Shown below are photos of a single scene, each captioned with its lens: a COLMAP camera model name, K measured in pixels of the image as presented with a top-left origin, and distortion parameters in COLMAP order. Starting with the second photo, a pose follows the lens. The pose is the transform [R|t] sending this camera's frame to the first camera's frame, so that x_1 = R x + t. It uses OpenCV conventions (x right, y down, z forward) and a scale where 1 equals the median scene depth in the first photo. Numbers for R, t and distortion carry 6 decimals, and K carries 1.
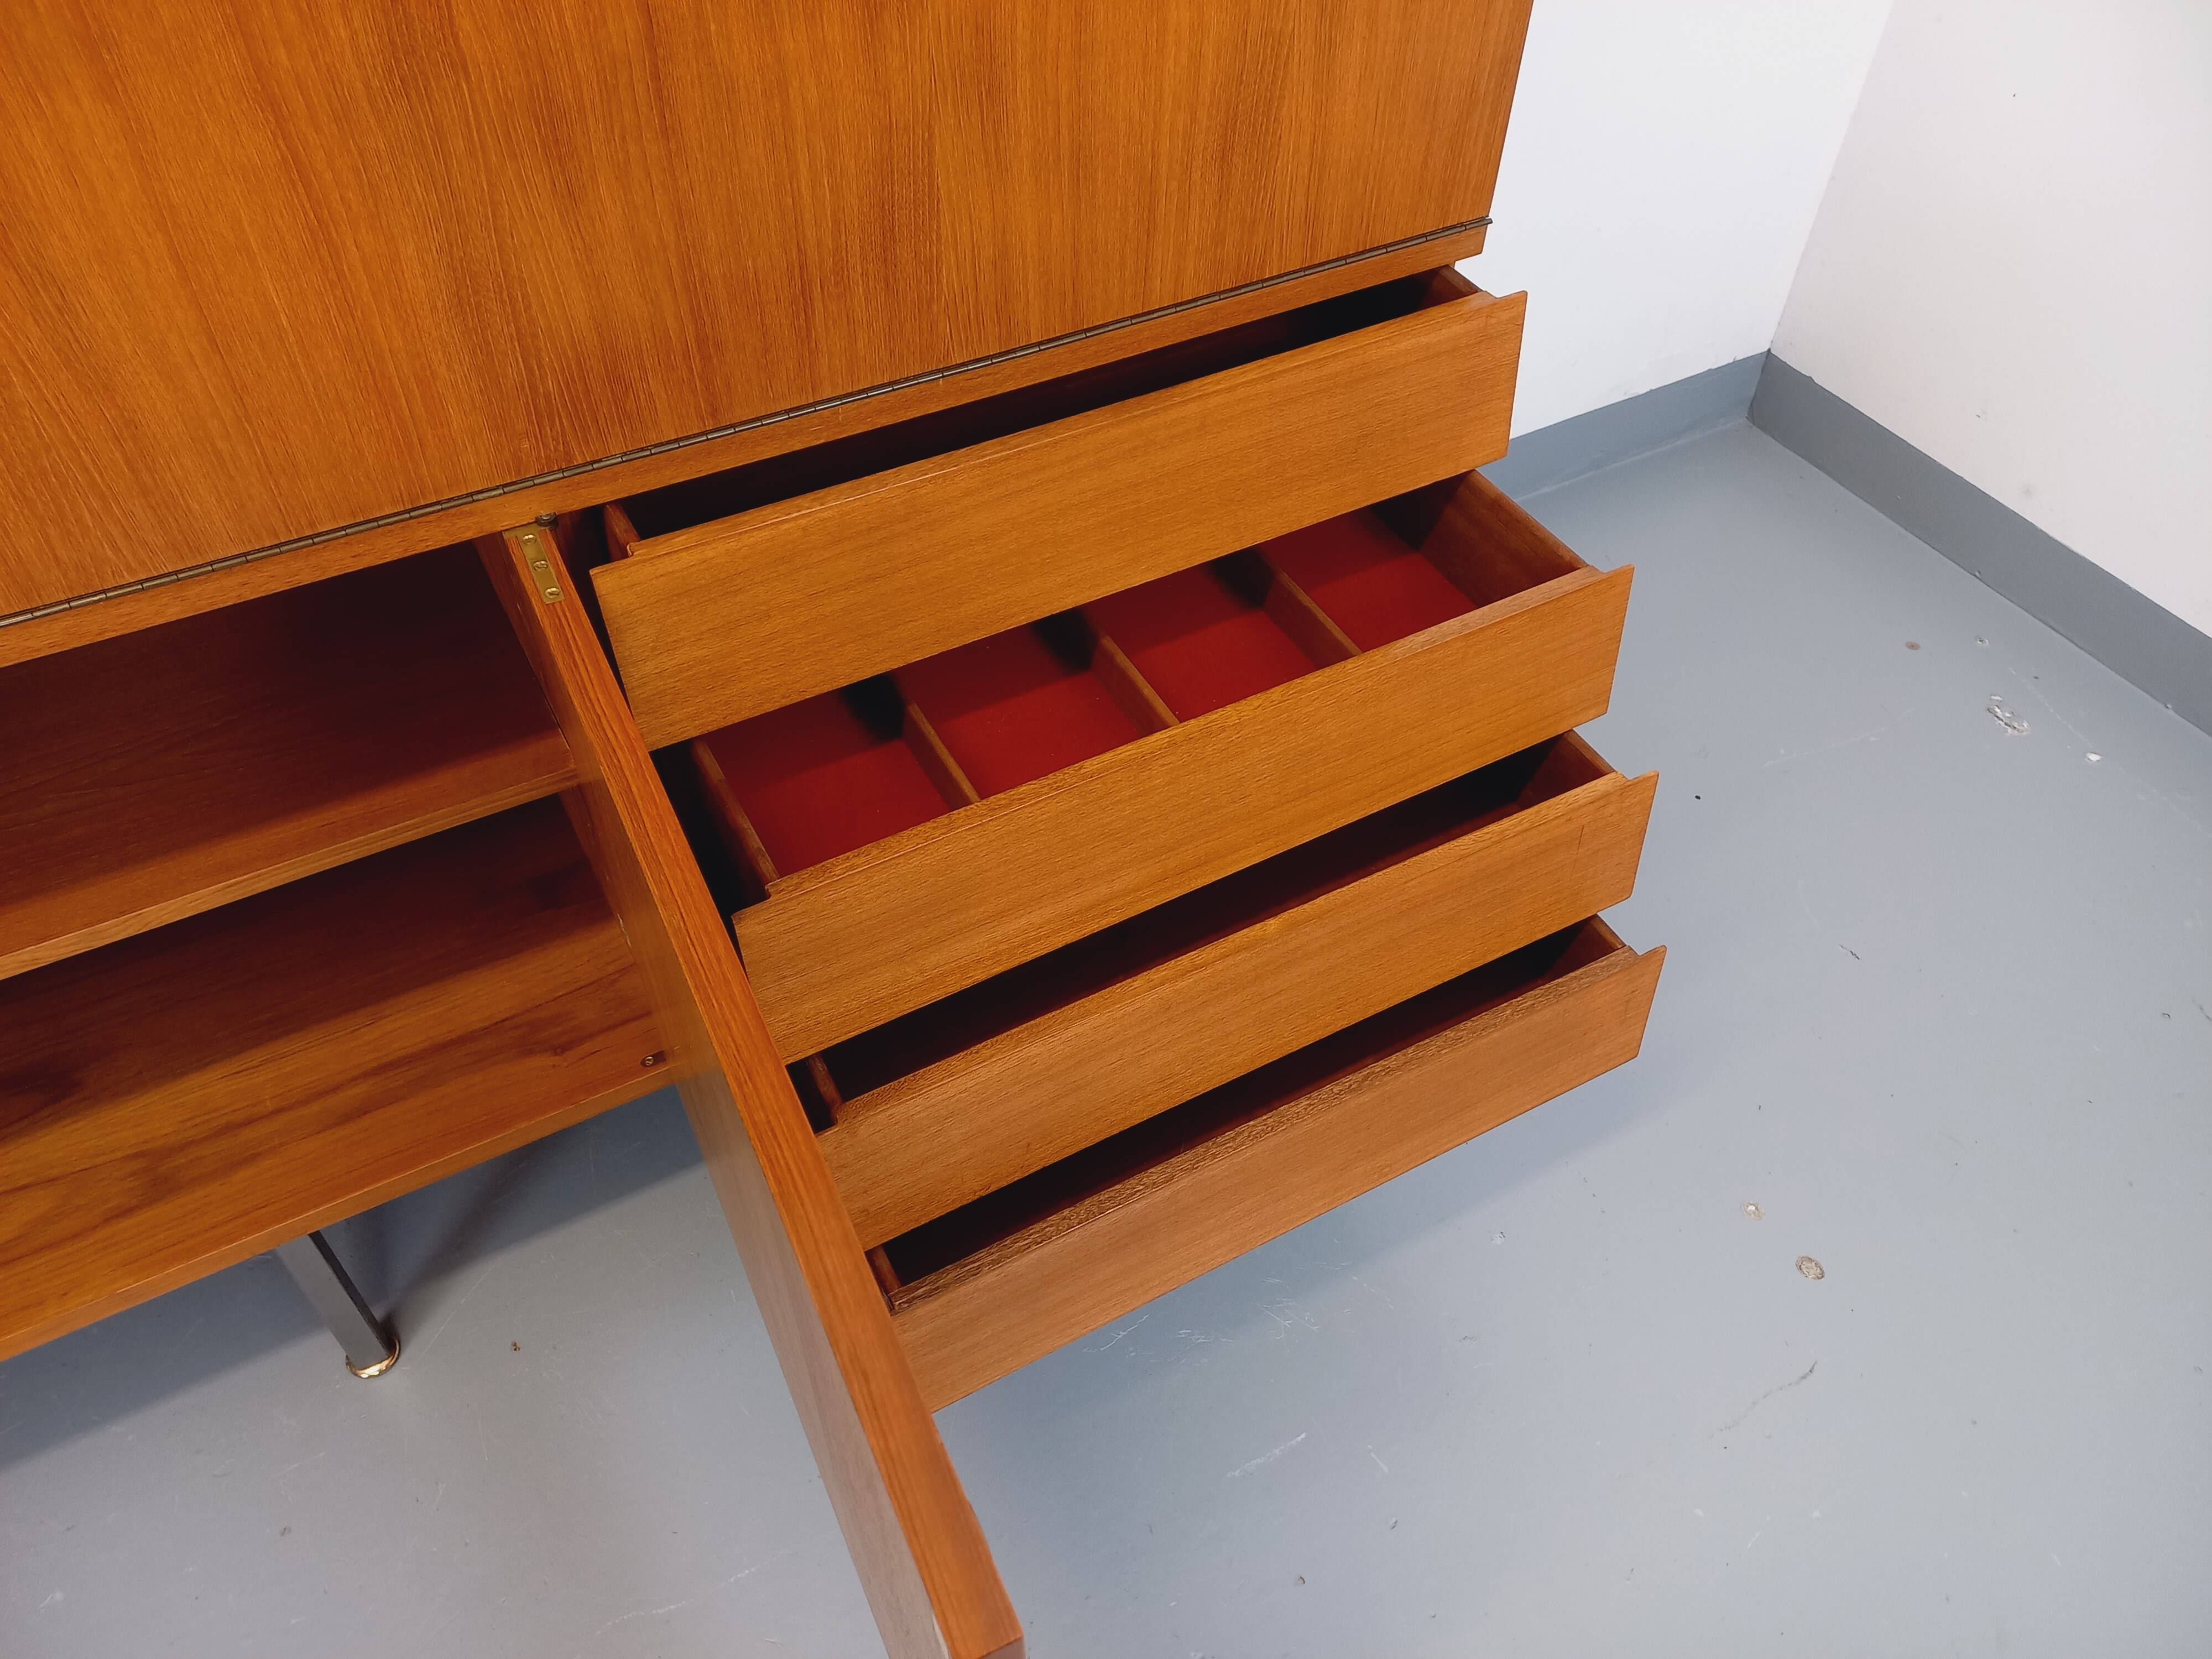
lens RADIAL K [[1625.5, 0, 1113.1], [0, 1625.5, 826.2], [0, 0, 1]] dist [0.079941, -0.077225]
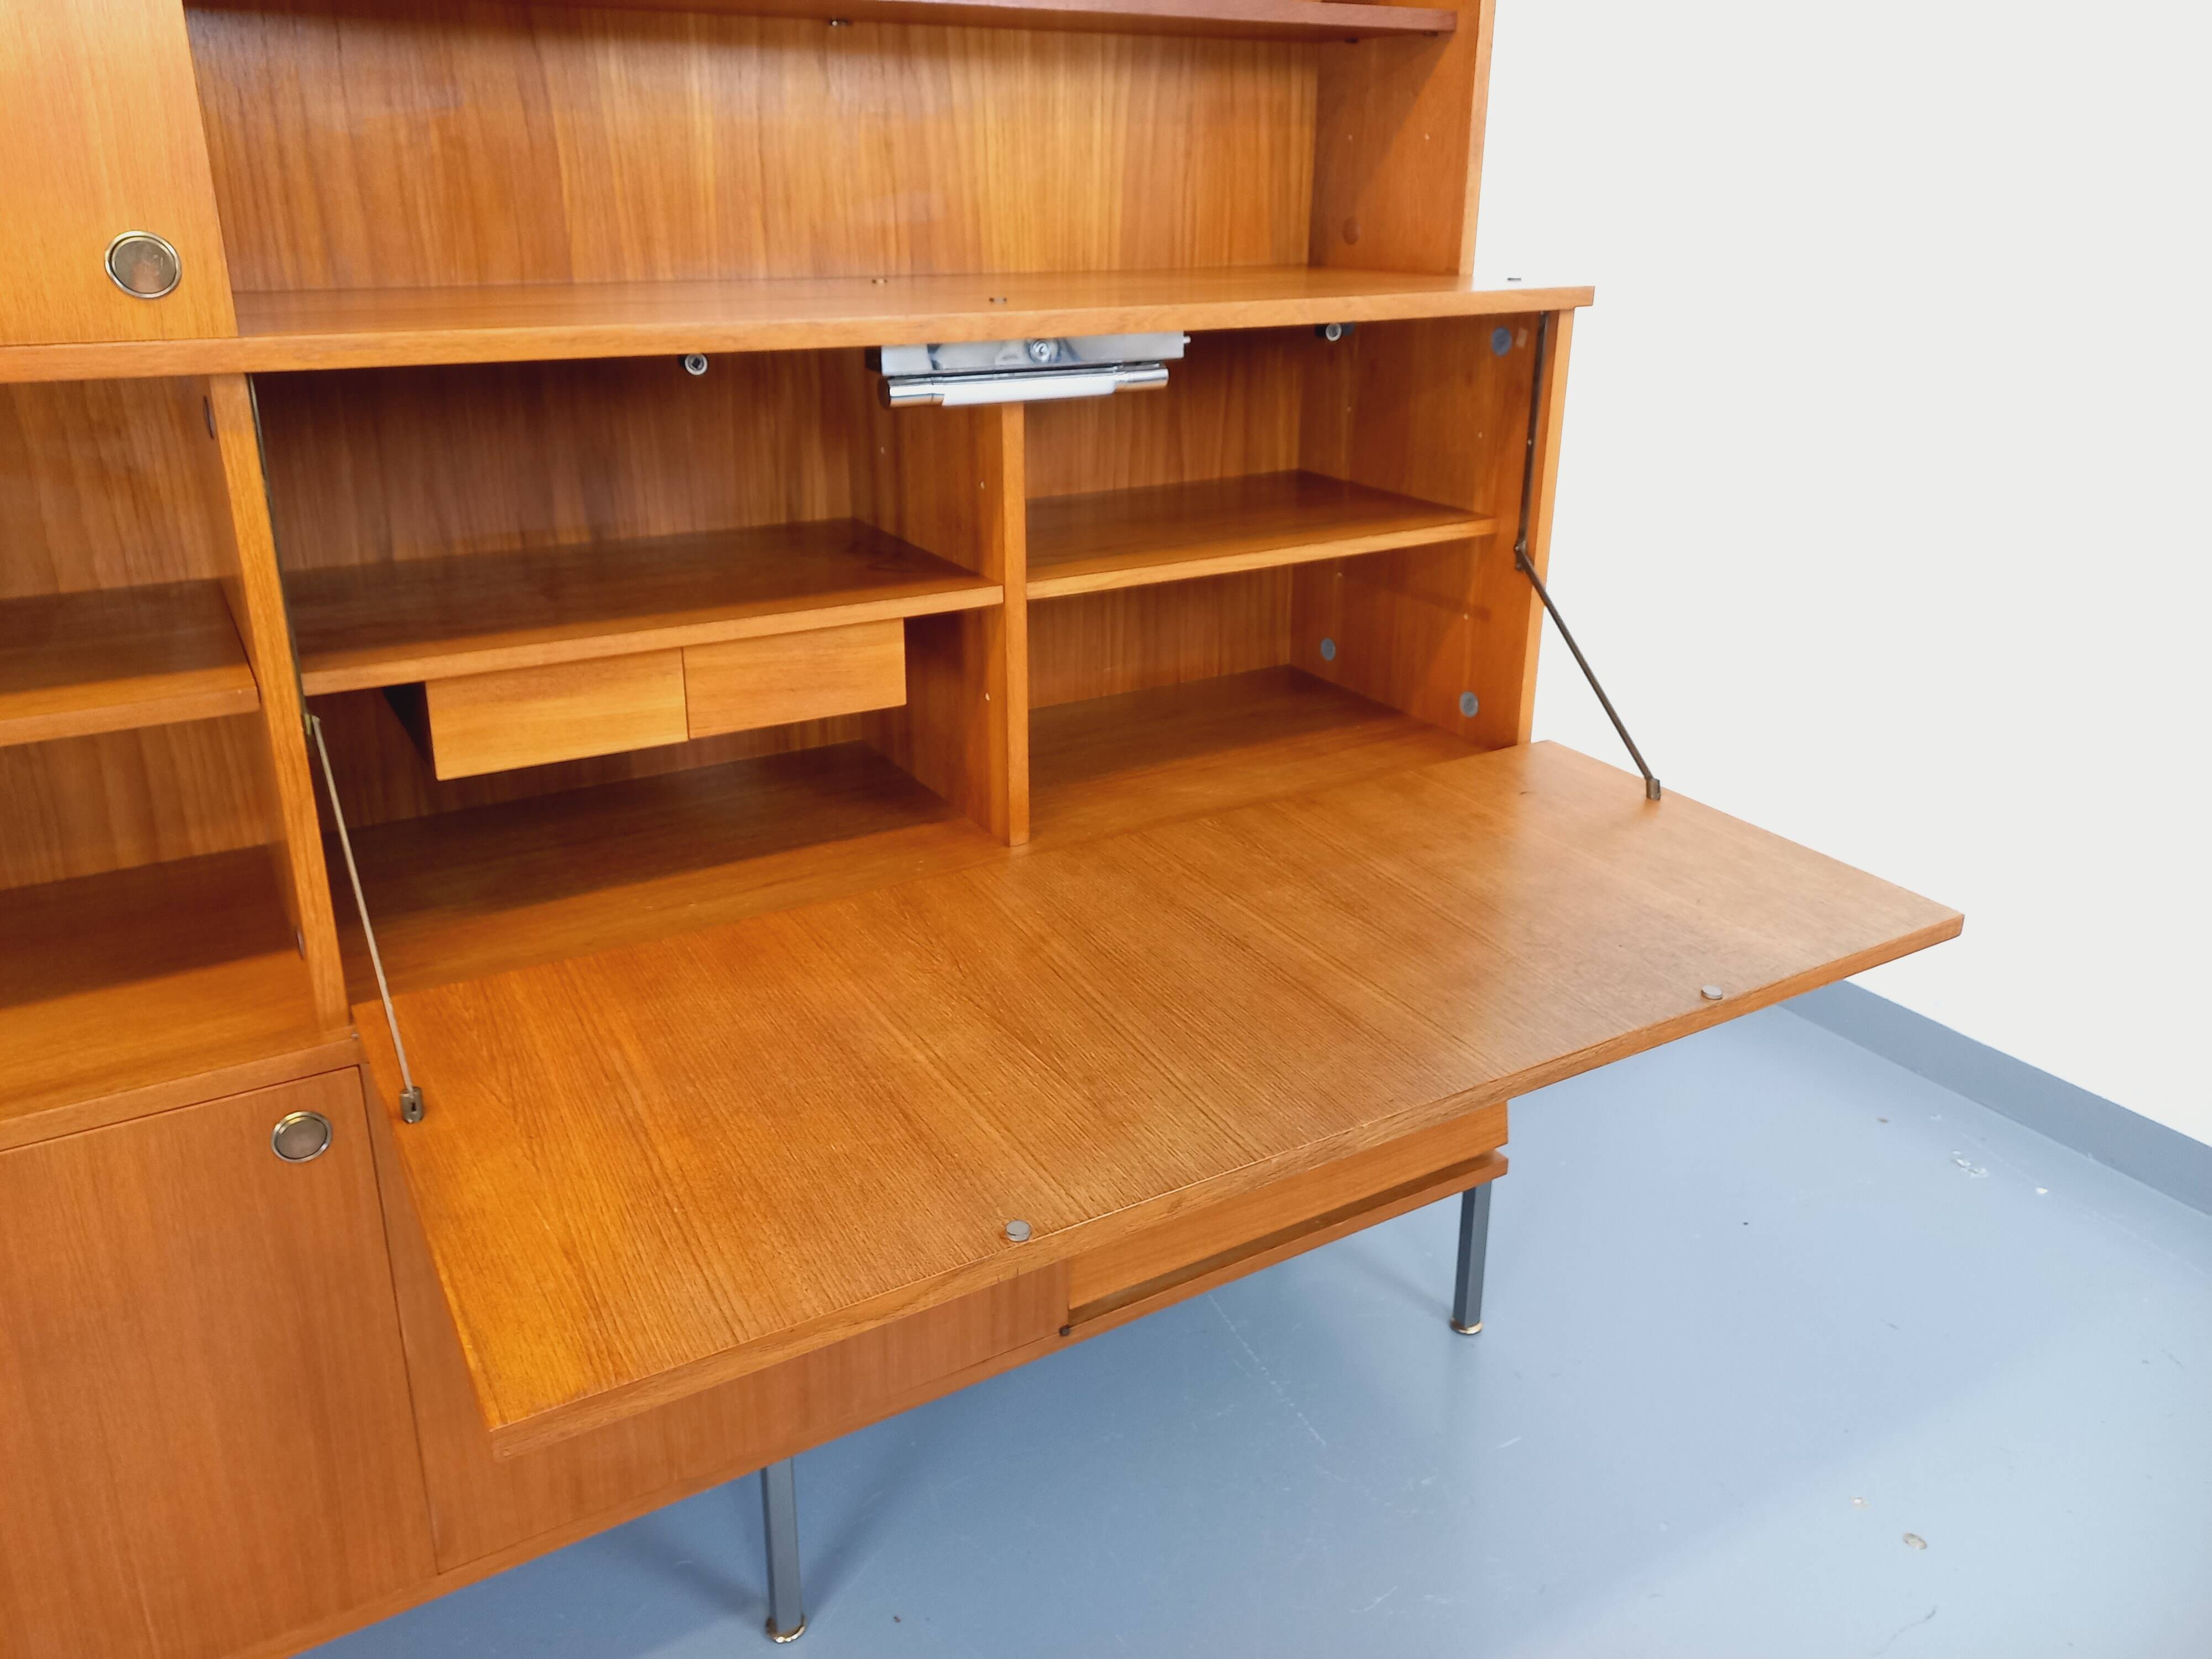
lens RADIAL K [[1625.5, 0, 1097.1], [0, 1625.5, 744.0], [0, 0, 1]] dist [0.079941, -0.077225]
pose [[0.999569, -0.025412, 0.014677, -0.344615], [0.029328, 0.882910, -0.468625, 0.526082], [-0.001050, 0.468853, 0.883275, -0.678579]]
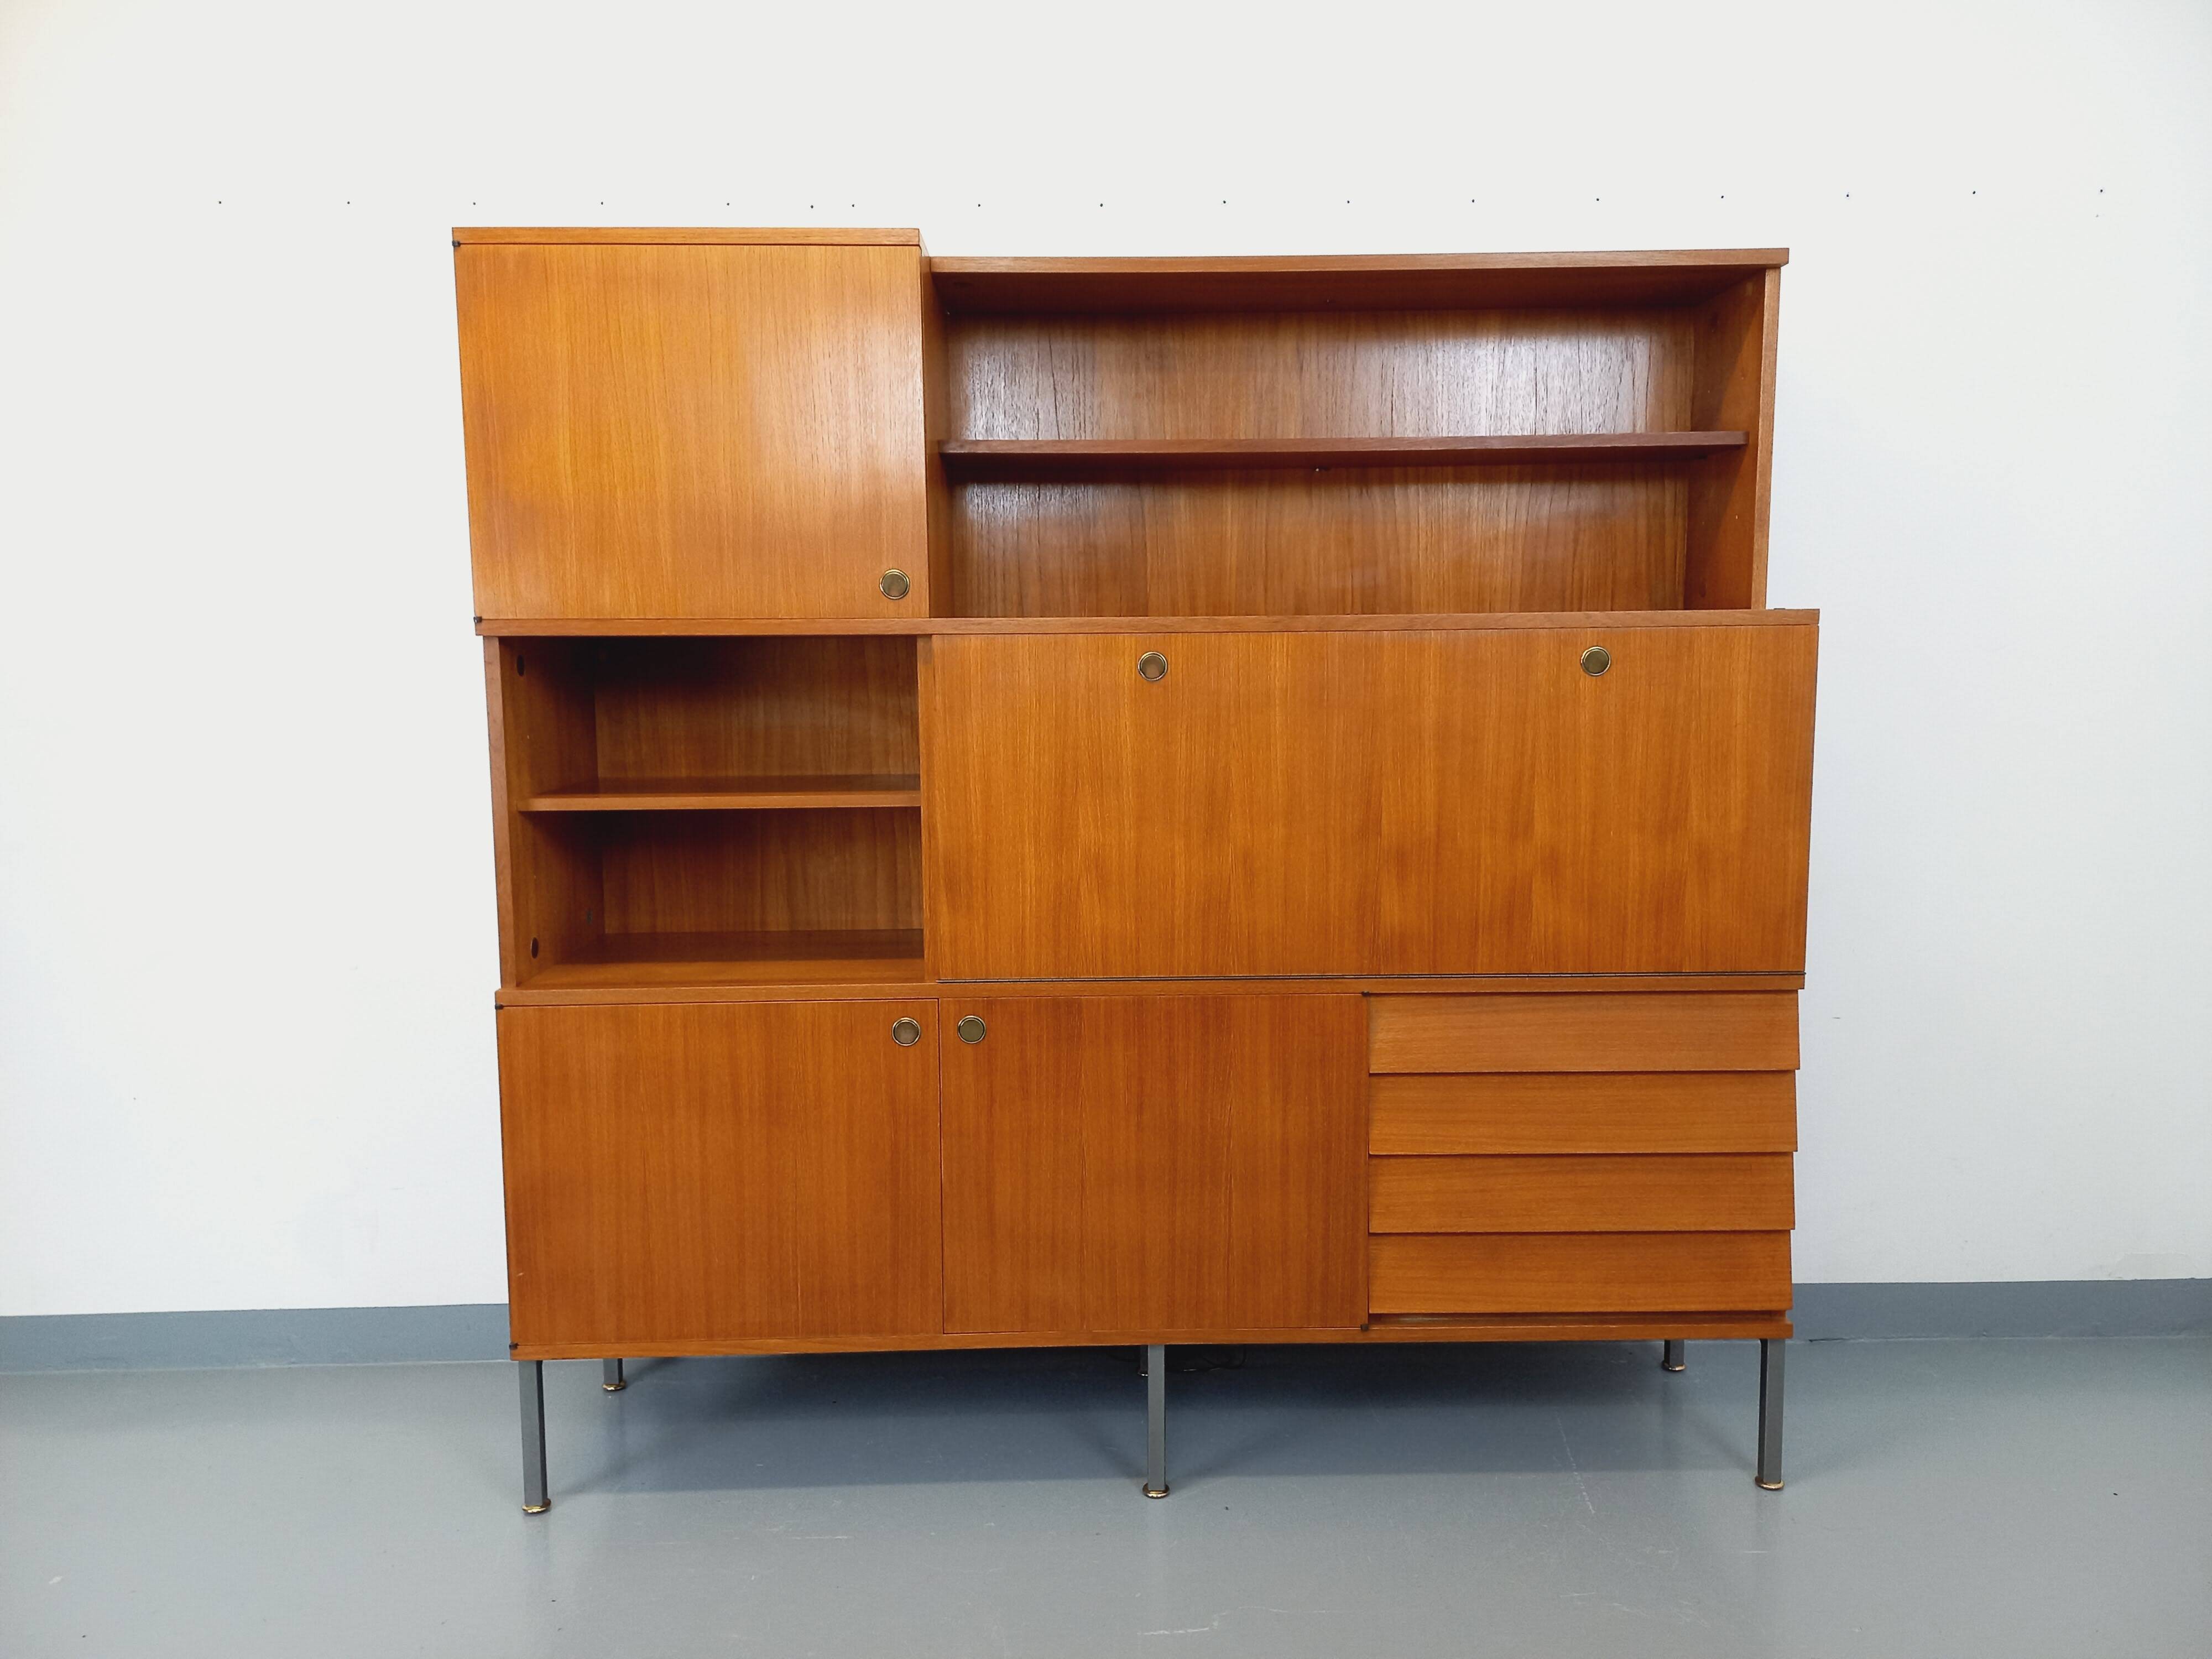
lens RADIAL K [[1625.5, 0, 1106.5], [0, 1625.5, 836.9], [0, 0, 1]] dist [0.079941, -0.077225]
pose [[0.880893, 0.023546, -0.472729, 0.567862], [-0.326683, 0.752966, -0.571244, 1.353277], [0.342498, 0.657638, 0.670975, -1.169463]]
